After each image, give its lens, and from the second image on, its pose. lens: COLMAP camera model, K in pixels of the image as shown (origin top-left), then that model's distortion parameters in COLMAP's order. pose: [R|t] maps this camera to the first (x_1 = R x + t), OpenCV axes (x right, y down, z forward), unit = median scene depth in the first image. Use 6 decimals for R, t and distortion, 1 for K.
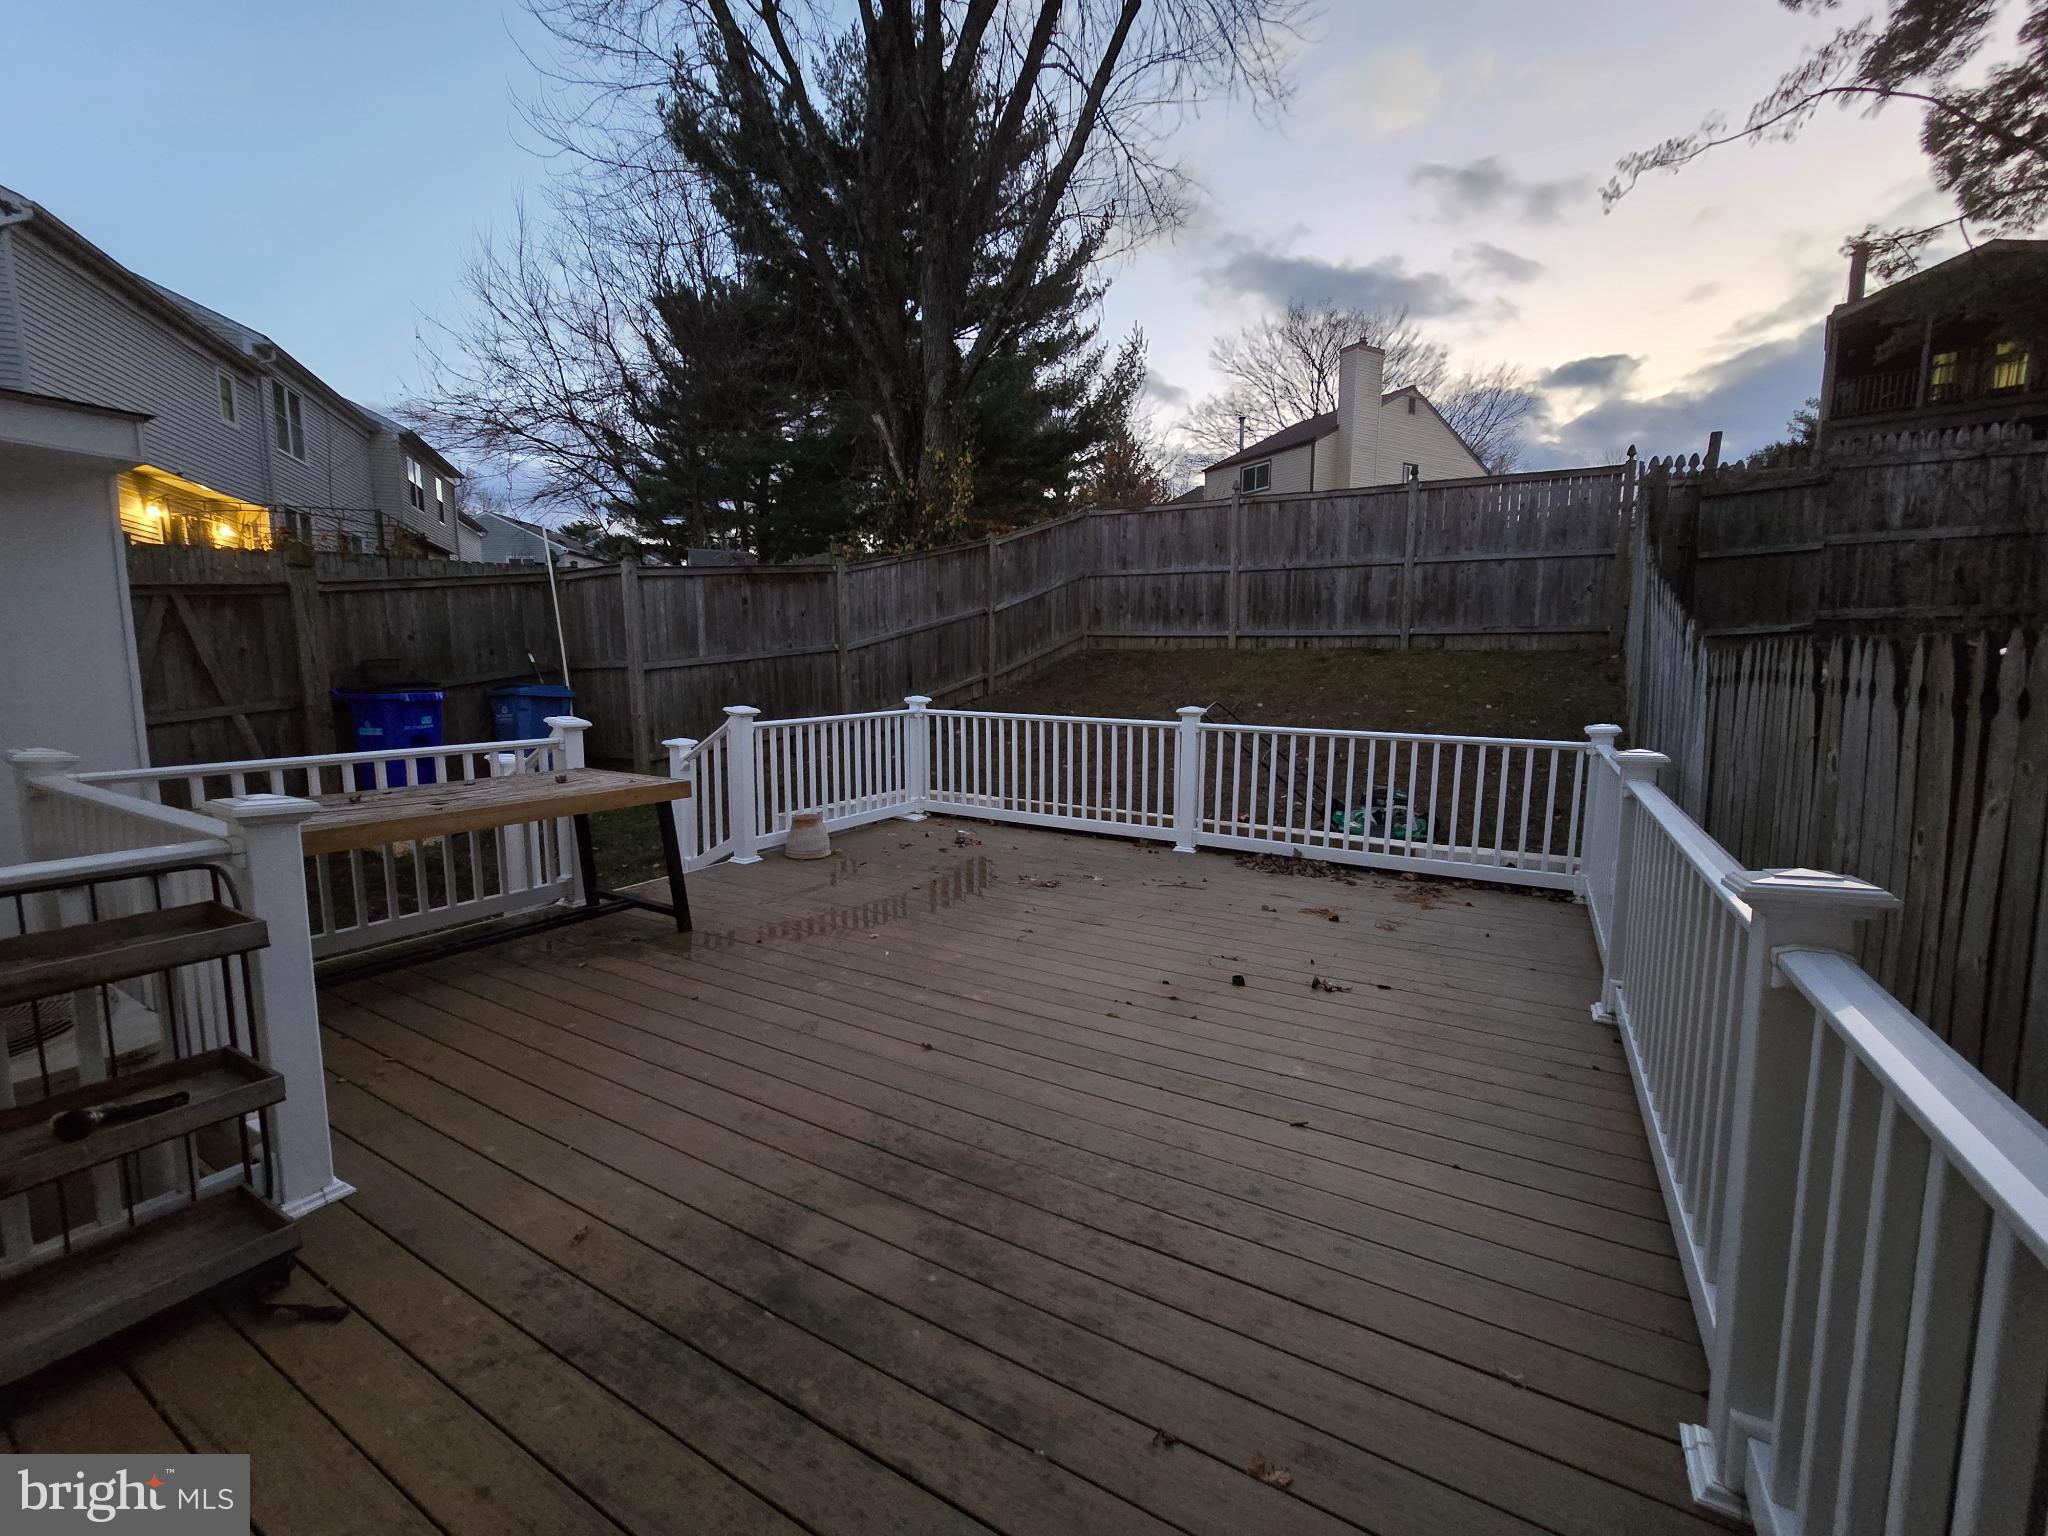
lens RADIAL K [[836.2, 0, 1030.6], [0, 836.2, 754.9], [0, 0, 1]] dist [-0.004405, 0.001927]
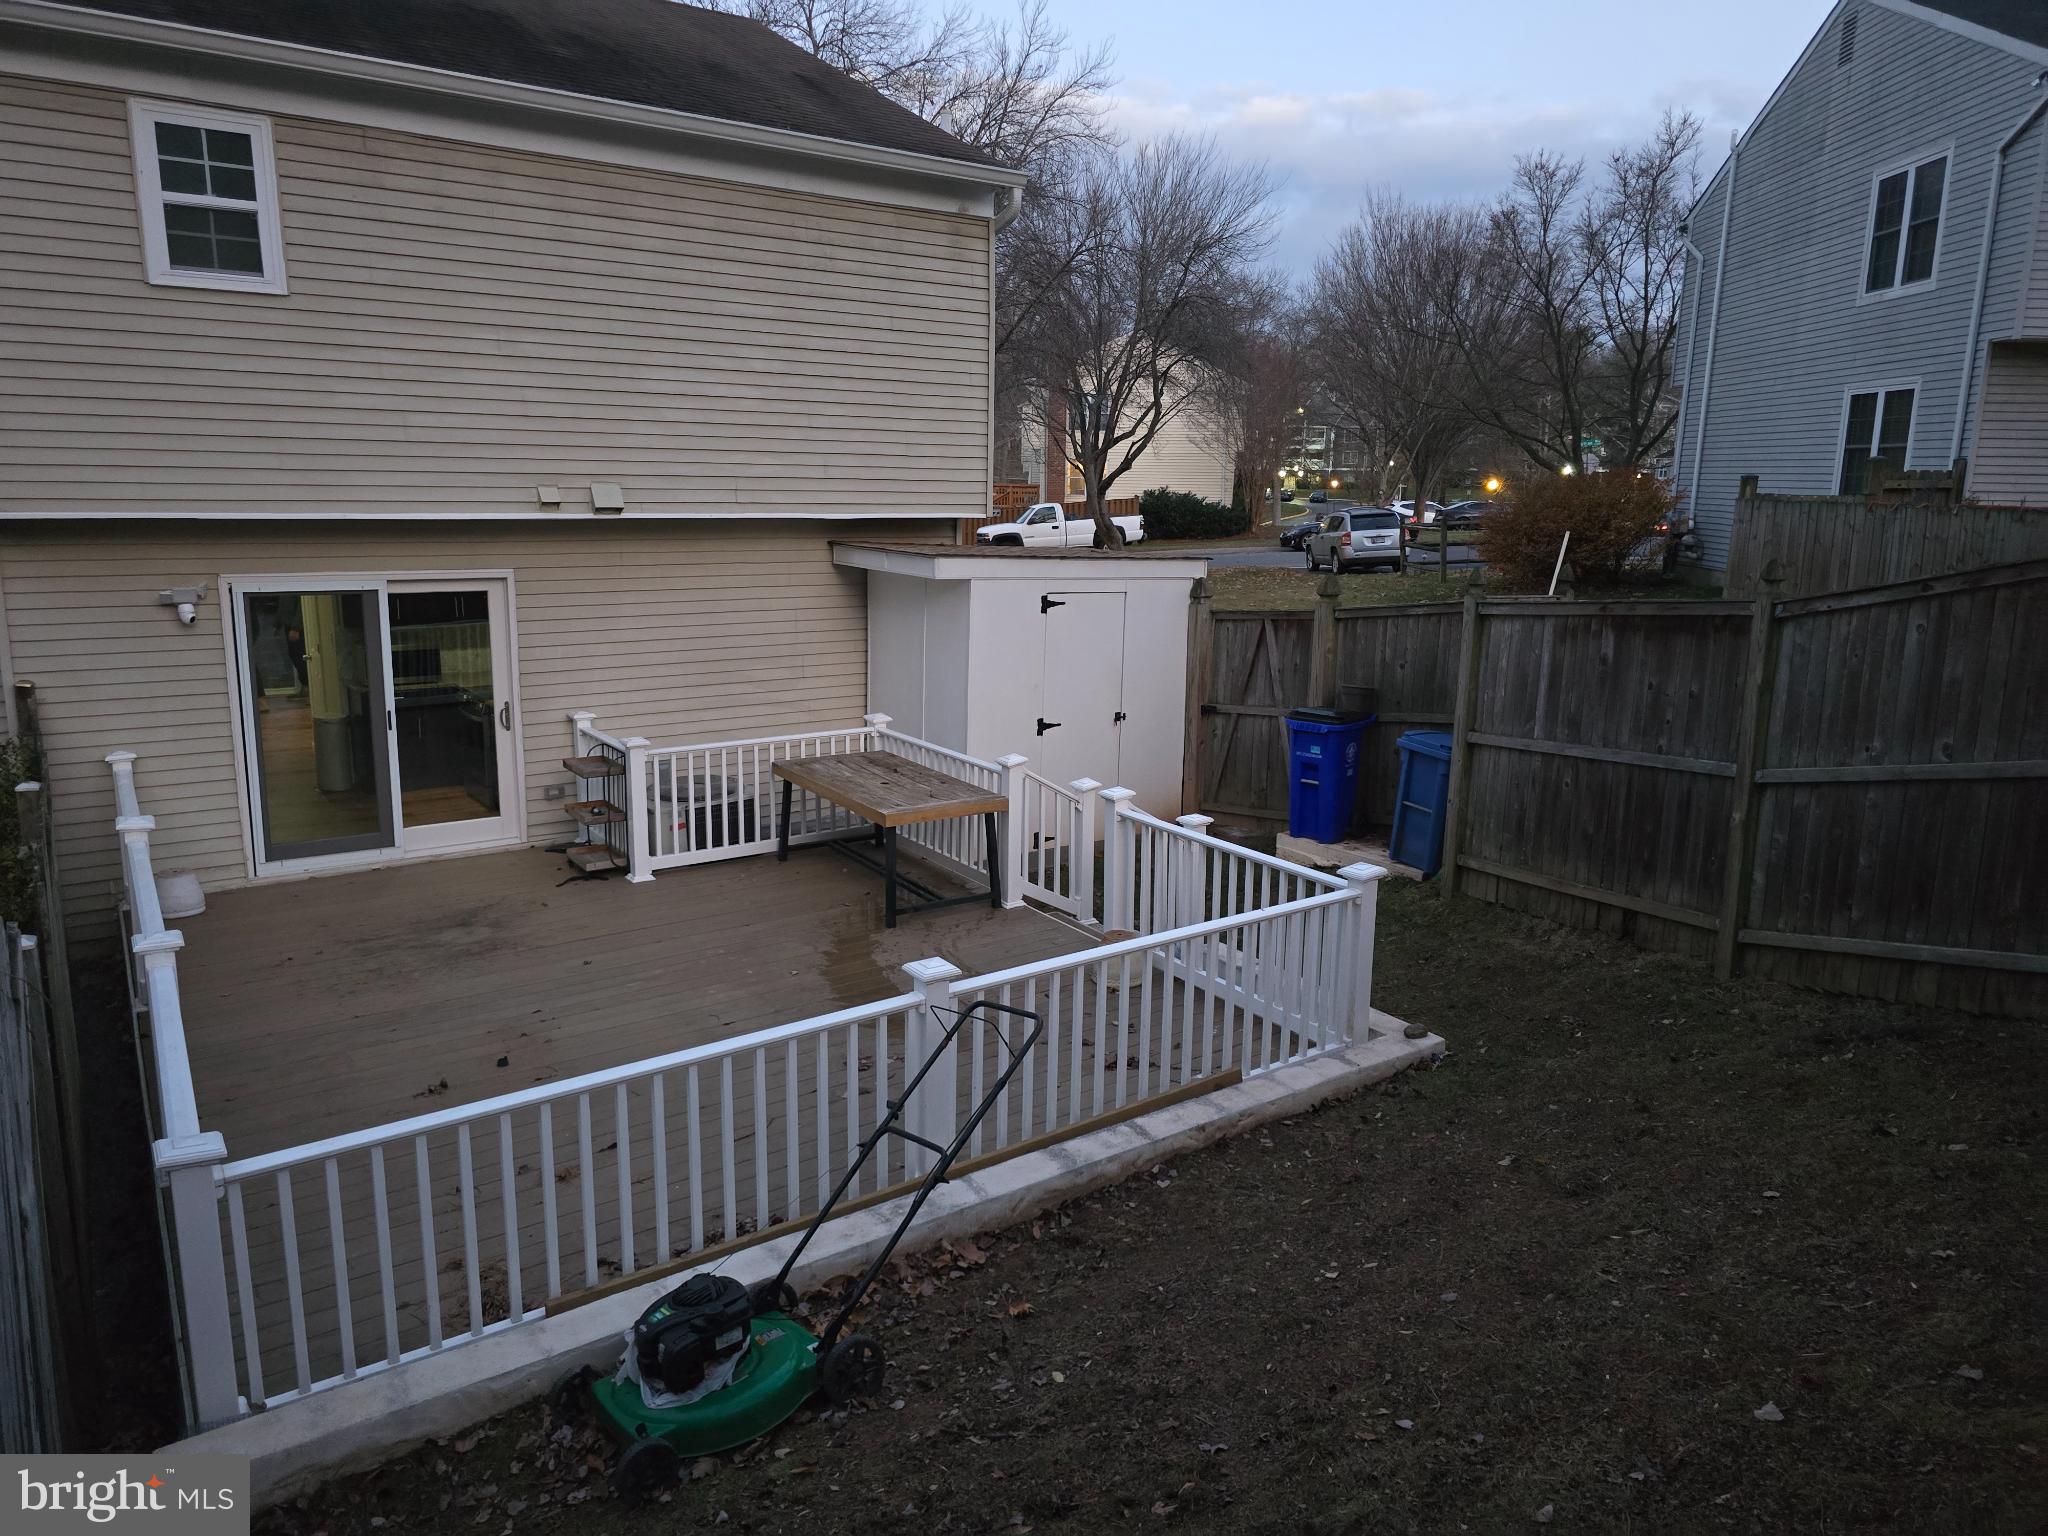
lens RADIAL K [[1367.7, 0, 1028.3], [0, 1367.7, 742.6], [0, 0, 1]] dist [0.055540, -0.046477]
pose [[-0.422286, 0.164435, -0.891423, 0.847665], [-0.120768, 0.964436, 0.235113, -0.372893], [0.898382, 0.206941, -0.387409, 1.241377]]
